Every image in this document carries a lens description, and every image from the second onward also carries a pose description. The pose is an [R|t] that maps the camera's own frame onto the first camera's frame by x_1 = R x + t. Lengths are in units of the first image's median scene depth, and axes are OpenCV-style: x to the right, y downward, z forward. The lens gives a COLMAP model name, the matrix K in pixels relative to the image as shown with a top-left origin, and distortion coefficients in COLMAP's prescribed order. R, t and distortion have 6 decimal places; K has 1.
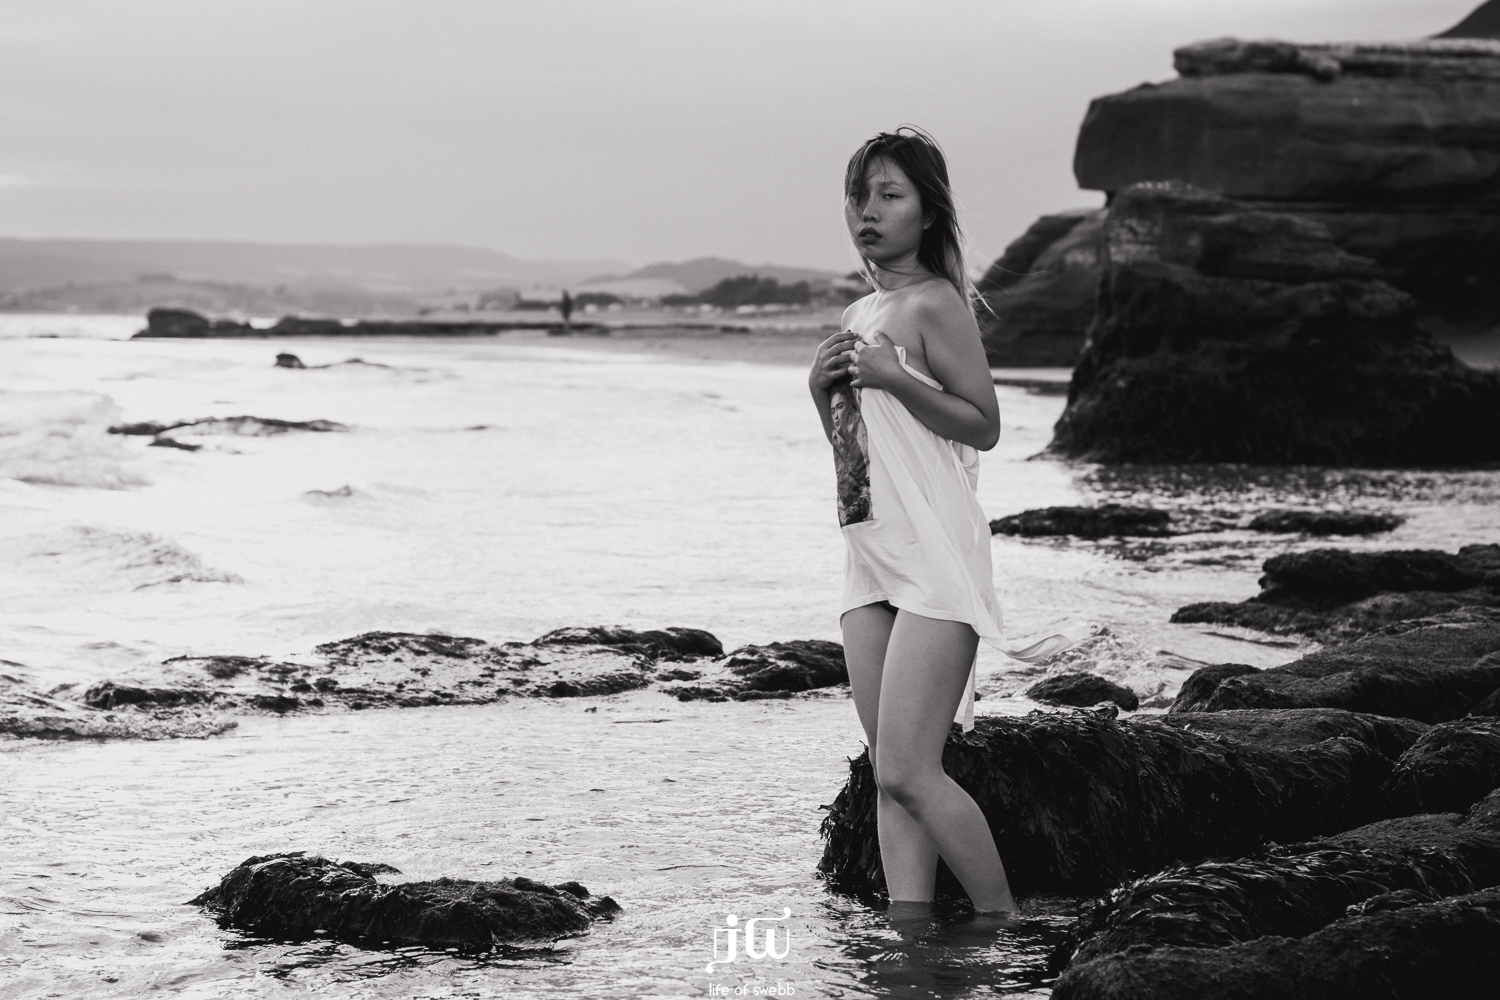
lens RADIAL K [[3545.7, 0, 750.0], [0, 3545.7, 500.0], [0, 0, 1]] dist [-0.142002, -0.014966]
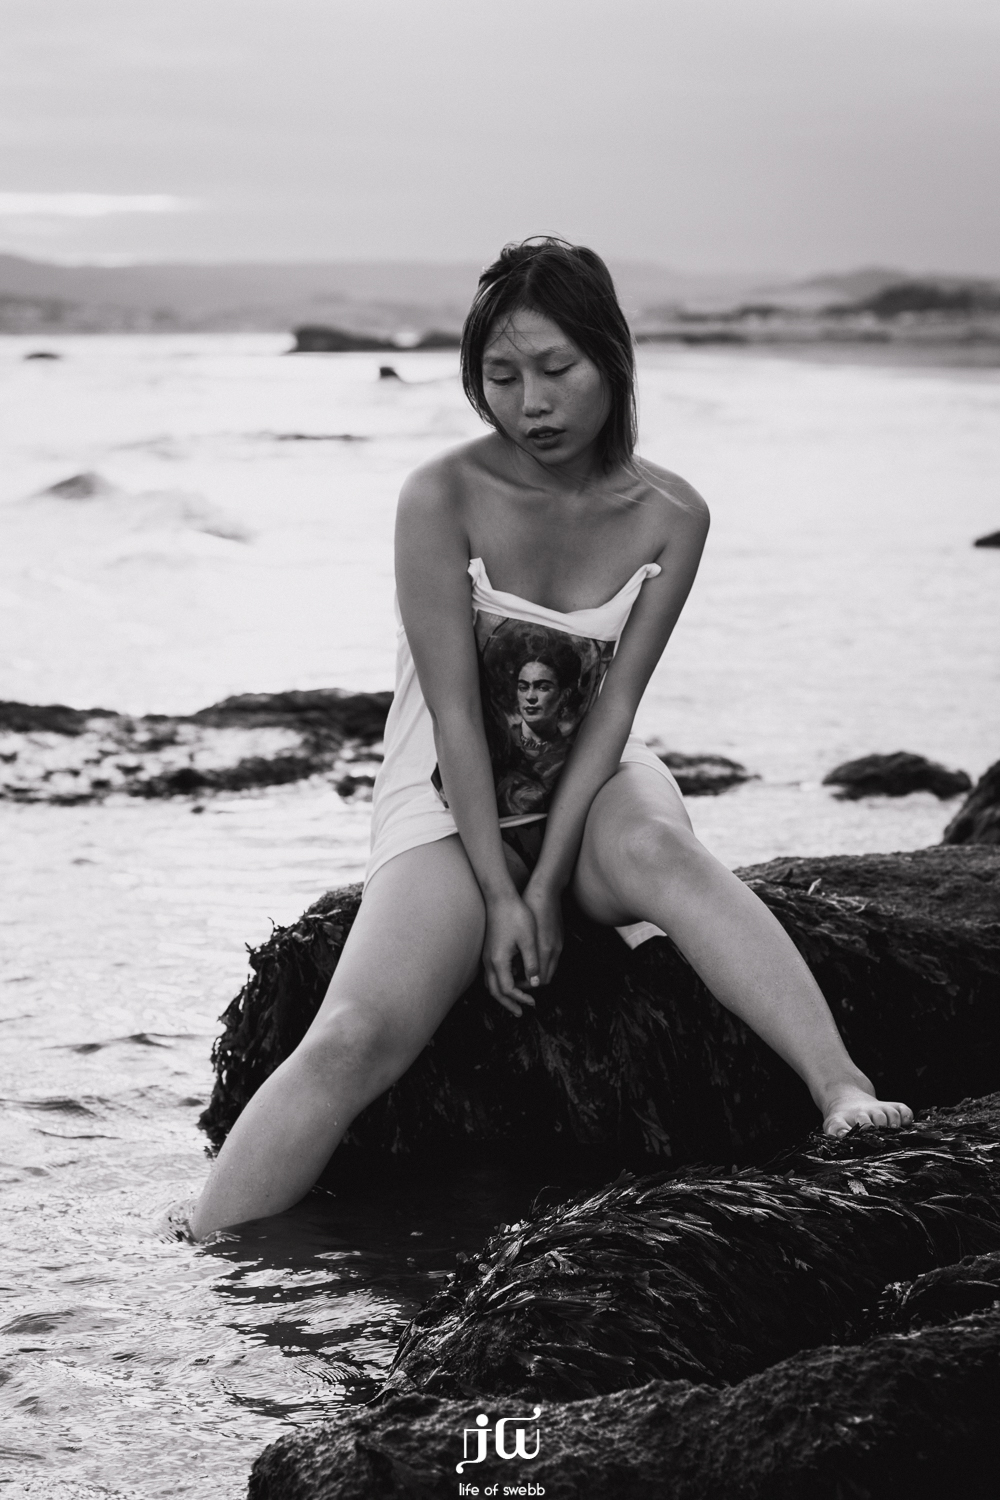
lens RADIAL K [[3521.3, 0, 500.0], [0, 3521.3, 750.0], [0, 0, 1]] dist [-0.027785, -0.336376]
pose [[0.993513, -0.005727, -0.113570, 0.145521], [0.013424, 0.997654, 0.067125, -0.003486], [0.112920, -0.068214, 0.991260, 0.390225]]
